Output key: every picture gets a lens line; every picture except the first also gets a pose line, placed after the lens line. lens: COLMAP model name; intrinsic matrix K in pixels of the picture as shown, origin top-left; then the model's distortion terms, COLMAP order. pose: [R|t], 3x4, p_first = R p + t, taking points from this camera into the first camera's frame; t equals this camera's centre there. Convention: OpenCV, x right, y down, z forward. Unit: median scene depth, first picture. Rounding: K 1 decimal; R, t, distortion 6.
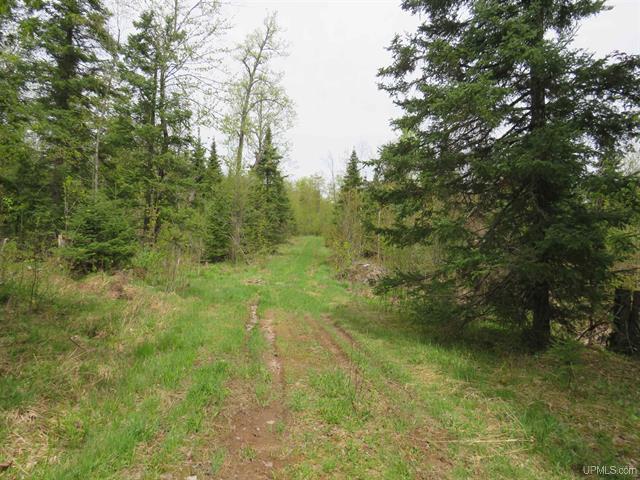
lens RADIAL K [[451.6, 0, 320.0], [0, 451.6, 240.0], [0, 0, 1]] dist [-0.007128, 0.003156]
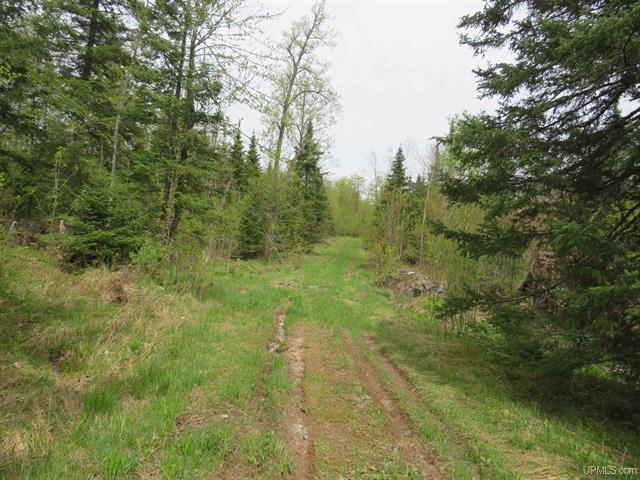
lens RADIAL K [[257.5, 0, 311.3], [0, 257.5, 240.6], [0, 0, 1]] dist [-0.000492, 0.000071]
pose [[0.993676, 0.054667, -0.098081, -0.048194], [-0.054303, 0.998504, 0.006374, -0.000379], [0.098283, -0.001007, 0.995158, 0.487073]]
